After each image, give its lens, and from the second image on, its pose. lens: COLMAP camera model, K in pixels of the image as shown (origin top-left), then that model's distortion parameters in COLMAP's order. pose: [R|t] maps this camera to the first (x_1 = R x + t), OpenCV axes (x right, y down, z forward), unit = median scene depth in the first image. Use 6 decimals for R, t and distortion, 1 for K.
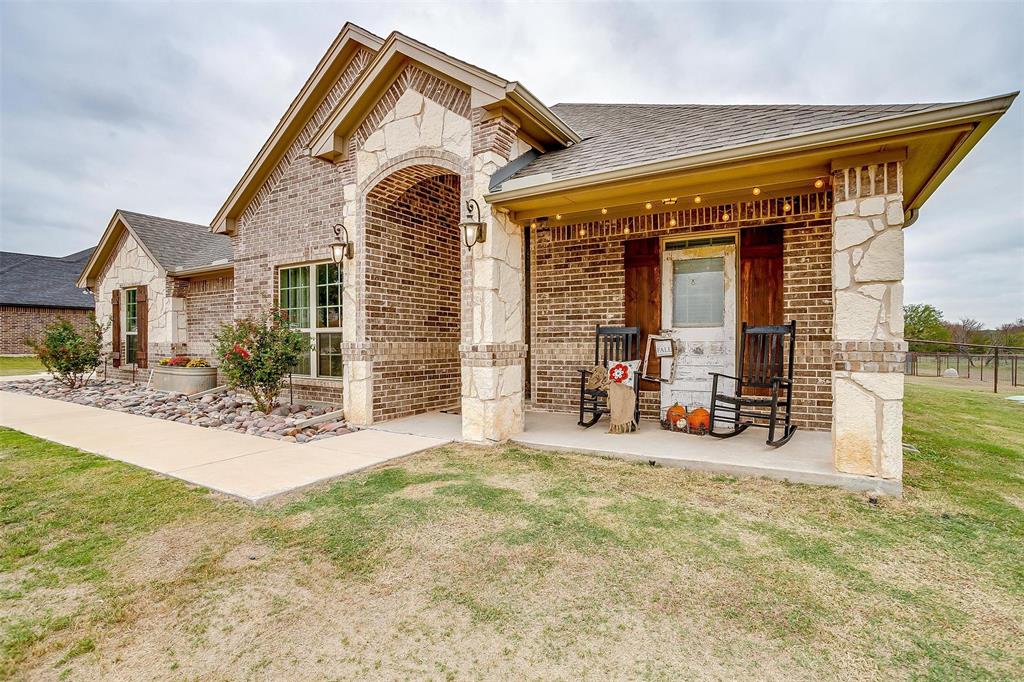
lens RADIAL K [[495.2, 0, 516.2], [0, 495.2, 339.4], [0, 0, 1]] dist [-0.069665, 0.043547]
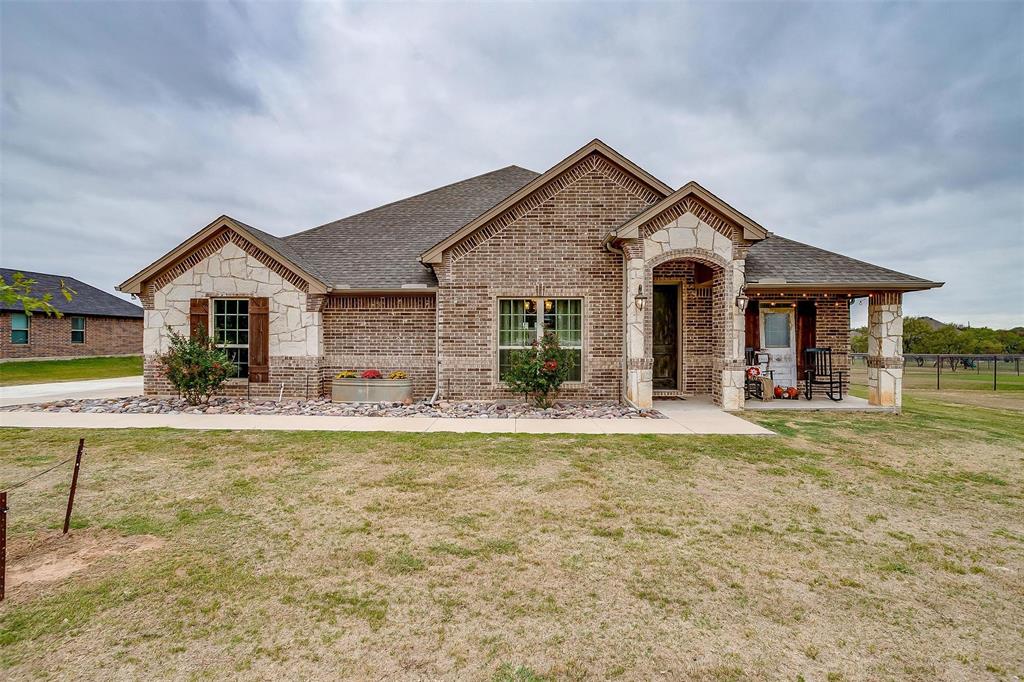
lens RADIAL K [[495.2, 0, 516.2], [0, 495.2, 339.4], [0, 0, 1]] dist [-0.069665, 0.043547]
pose [[0.872094, 0.002538, 0.489331, -1.609176], [-0.003857, 0.999991, 0.001687, -0.060612], [-0.489322, -0.003359, 0.872096, -0.223526]]
